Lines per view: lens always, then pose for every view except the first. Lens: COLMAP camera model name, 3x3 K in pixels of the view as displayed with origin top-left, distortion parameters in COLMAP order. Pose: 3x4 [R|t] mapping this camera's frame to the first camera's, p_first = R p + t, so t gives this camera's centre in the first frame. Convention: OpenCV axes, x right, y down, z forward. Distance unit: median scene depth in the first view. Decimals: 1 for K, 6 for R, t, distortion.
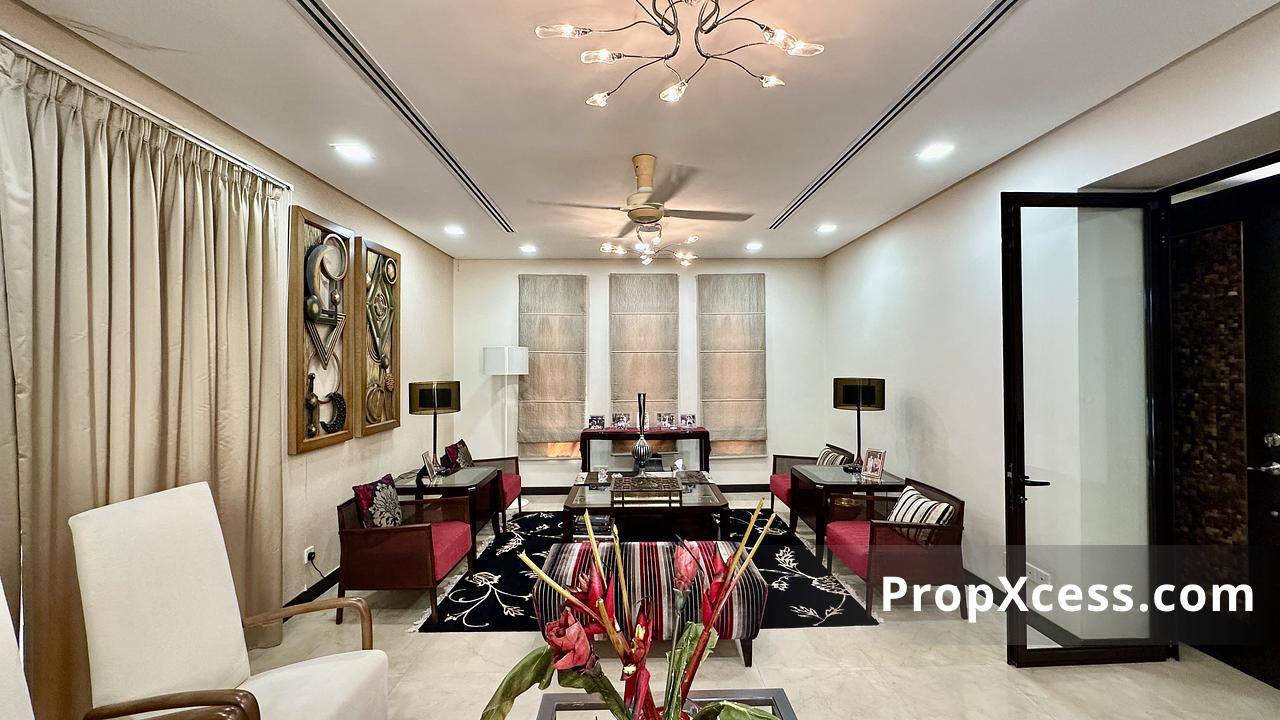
lens RADIAL K [[511.6, 0, 642.8], [0, 511.6, 359.6], [0, 0, 1]] dist [-0.002284, -0.001048]
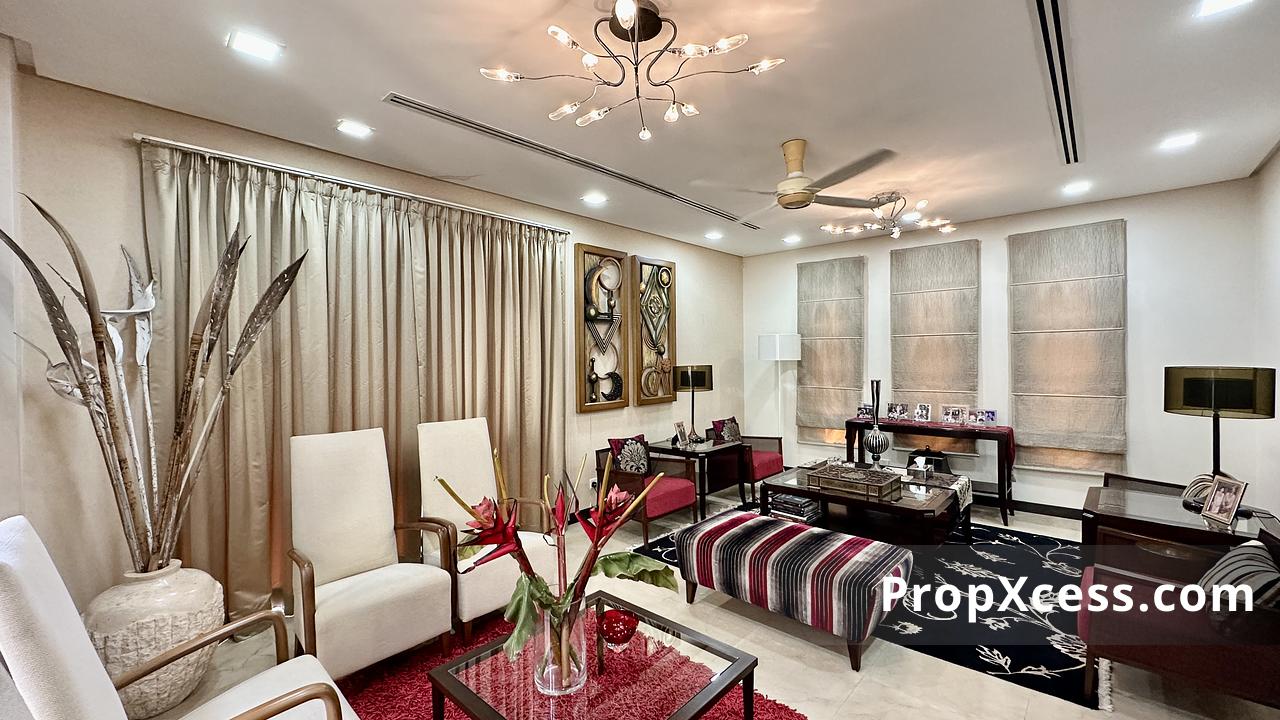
lens RADIAL K [[511.6, 0, 642.4], [0, 511.6, 360.4], [0, 0, 1]] dist [-0.002284, -0.001048]
pose [[0.727526, 0.004143, -0.686067, 0.355858], [0.013679, 0.999695, 0.020543, 0.005049], [0.685943, -0.024331, 0.727248, 0.042479]]
